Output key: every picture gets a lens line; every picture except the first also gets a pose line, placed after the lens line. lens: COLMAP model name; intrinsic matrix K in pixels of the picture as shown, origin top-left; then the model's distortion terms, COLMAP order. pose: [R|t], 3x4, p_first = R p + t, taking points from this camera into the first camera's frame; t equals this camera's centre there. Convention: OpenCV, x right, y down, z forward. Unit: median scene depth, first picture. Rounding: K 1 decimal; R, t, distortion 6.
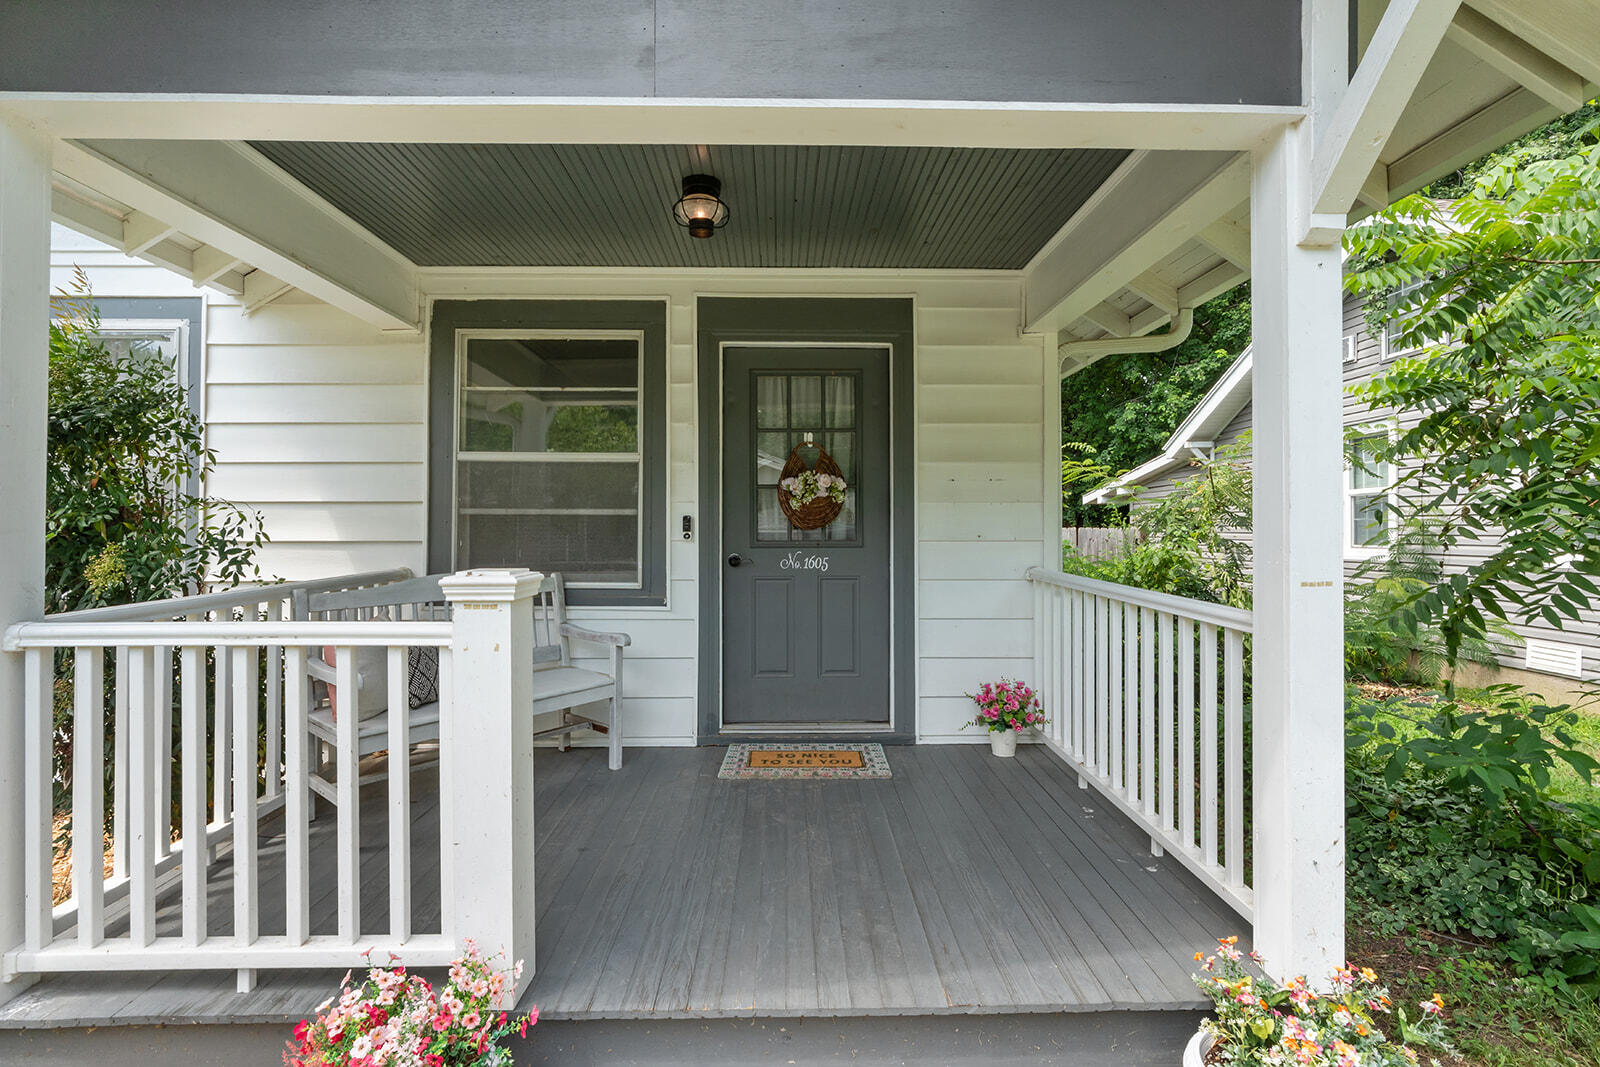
lens RADIAL K [[740.7, 0, 799.4], [0, 740.7, 519.4], [0, 0, 1]] dist [-0.002859, -0.000151]
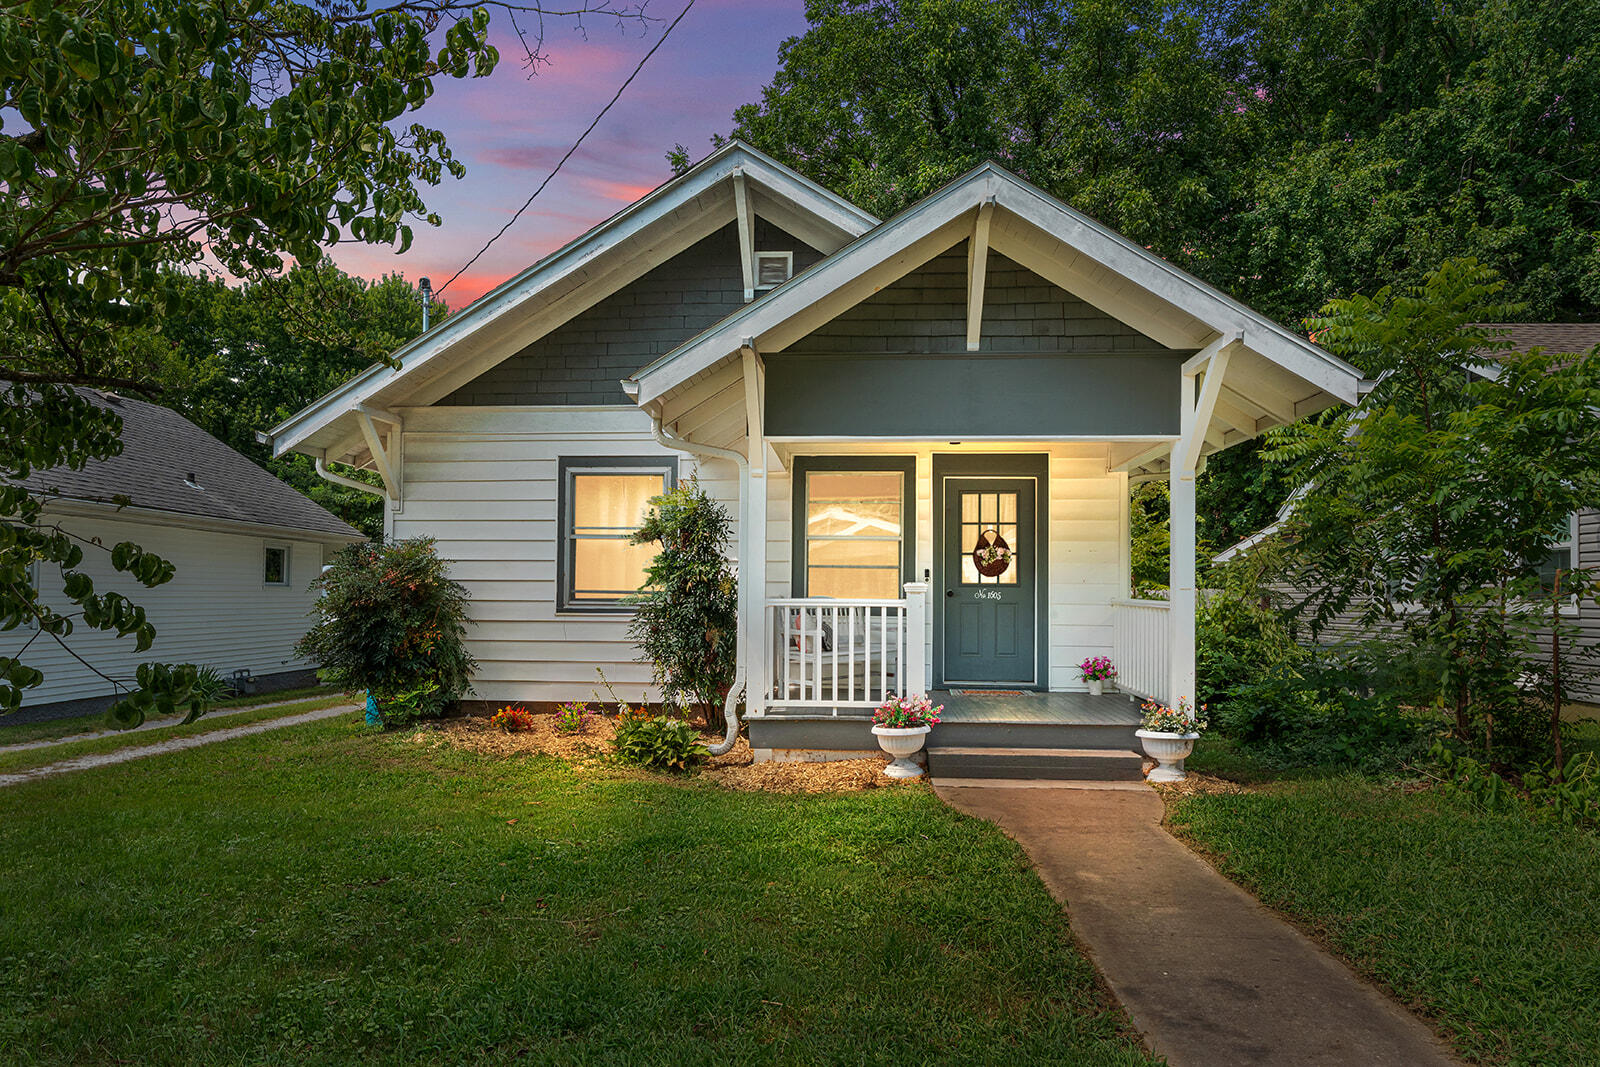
lens RADIAL K [[971.0, 0, 800.1], [0, 971.0, 548.5], [0, 0, 1]] dist [0.004814, 0.000349]
pose [[0.996607, 0.008572, -0.081860, -0.270691], [-0.011659, 0.999236, -0.037313, 0.039033], [0.081478, 0.038141, 0.995945, -1.499291]]
